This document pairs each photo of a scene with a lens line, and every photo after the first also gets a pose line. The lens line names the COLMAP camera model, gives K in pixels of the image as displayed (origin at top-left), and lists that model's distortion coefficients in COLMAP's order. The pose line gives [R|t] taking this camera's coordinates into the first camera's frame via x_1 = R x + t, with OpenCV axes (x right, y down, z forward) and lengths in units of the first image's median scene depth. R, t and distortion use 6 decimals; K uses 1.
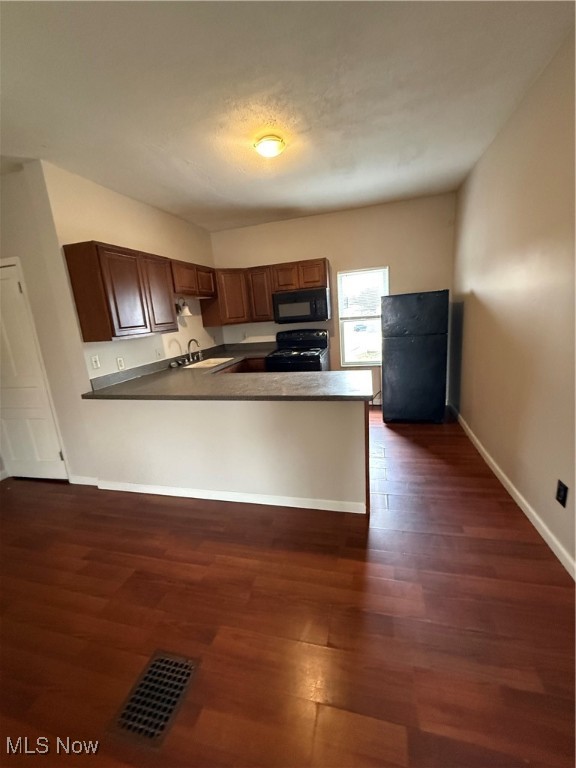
lens RADIAL K [[307.8, 0, 284.9], [0, 307.8, 380.7], [0, 0, 1]] dist [-0.001764, 0.001103]
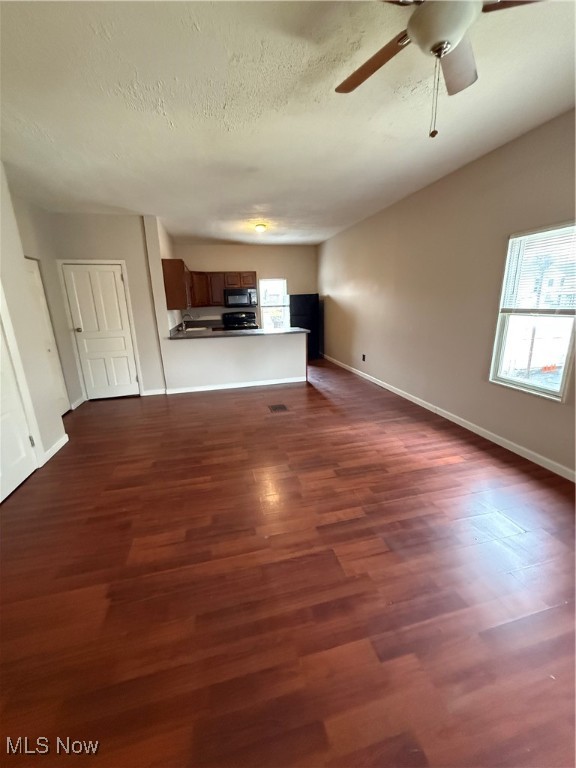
lens RADIAL K [[307.8, 0, 284.9], [0, 307.8, 381.2], [0, 0, 1]] dist [-0.001764, 0.001103]
pose [[0.877116, -0.072129, 0.474832, -0.619559], [0.064938, 0.997390, 0.031553, 0.192660], [-0.475869, 0.003159, 0.879511, -0.651693]]
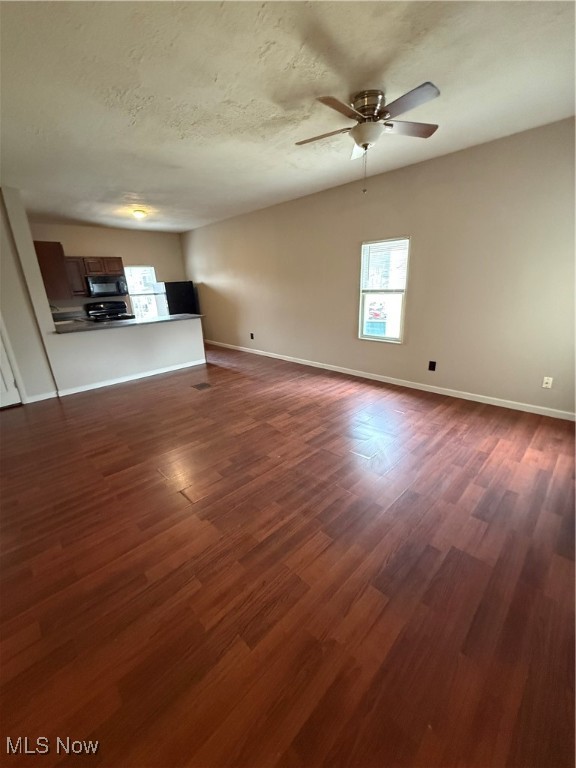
lens RADIAL K [[307.8, 0, 286.0], [0, 307.8, 381.7], [0, 0, 1]] dist [-0.001764, 0.001103]
pose [[0.511387, -0.210712, 0.833117, -0.956668], [0.183028, 0.973935, 0.133981, 0.202338], [-0.839633, 0.083968, 0.536624, -0.600731]]
